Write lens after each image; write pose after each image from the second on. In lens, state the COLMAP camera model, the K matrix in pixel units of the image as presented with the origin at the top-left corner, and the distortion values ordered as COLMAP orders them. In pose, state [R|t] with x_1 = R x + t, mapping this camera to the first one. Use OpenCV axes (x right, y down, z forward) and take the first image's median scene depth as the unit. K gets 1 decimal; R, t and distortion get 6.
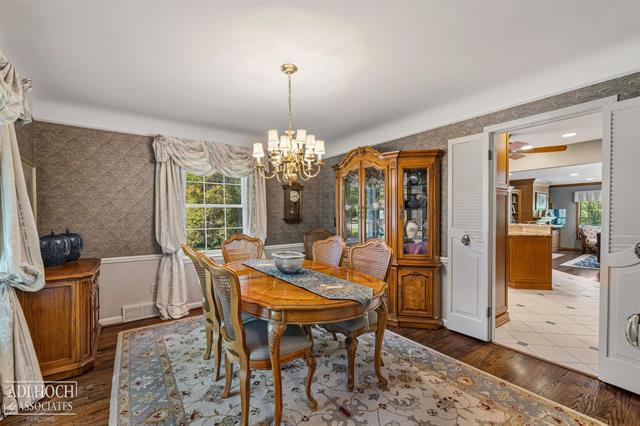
lens RADIAL K [[269.3, 0, 319.5], [0, 269.3, 215.7], [0, 0, 1]] dist [0.004040, 0.000785]
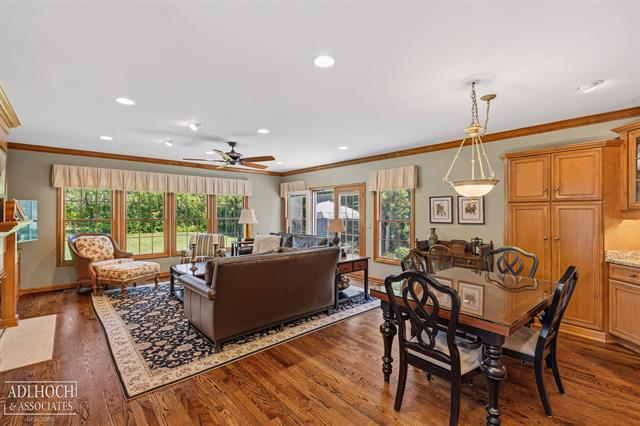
lens RADIAL K [[287.0, 0, 316.9], [0, 287.0, 212.4], [0, 0, 1]] dist [0.014285, -0.000763]
pose [[-0.110240, 0.002083, 0.993903, 0.398825], [0.006732, 0.999976, -0.001349, -0.002430], [-0.993882, 0.006542, -0.110251, 0.608857]]
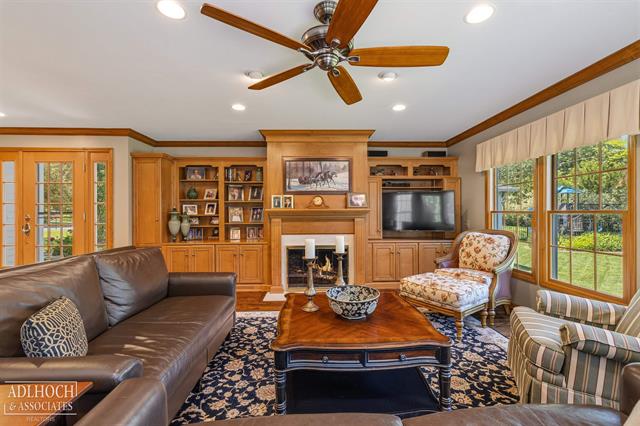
lens RADIAL K [[269.3, 0, 318.1], [0, 269.3, 213.8], [0, 0, 1]] dist [0.004040, 0.000785]
pose [[0.831743, 0.004795, -0.555141, 0.858110], [-0.005375, 0.999985, 0.000583, 0.007773], [0.555136, 0.002499, 0.831756, 0.566686]]
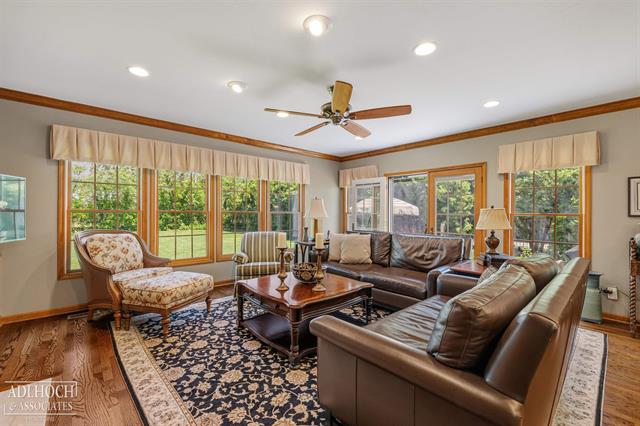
lens RADIAL K [[269.3, 0, 322.9], [0, 269.3, 212.7], [0, 0, 1]] dist [0.004040, 0.000785]
pose [[-0.136262, -0.003295, 0.990667, 0.601795], [0.001146, 0.999993, 0.003484, 0.010106], [-0.990672, 0.001610, -0.136258, 0.744058]]
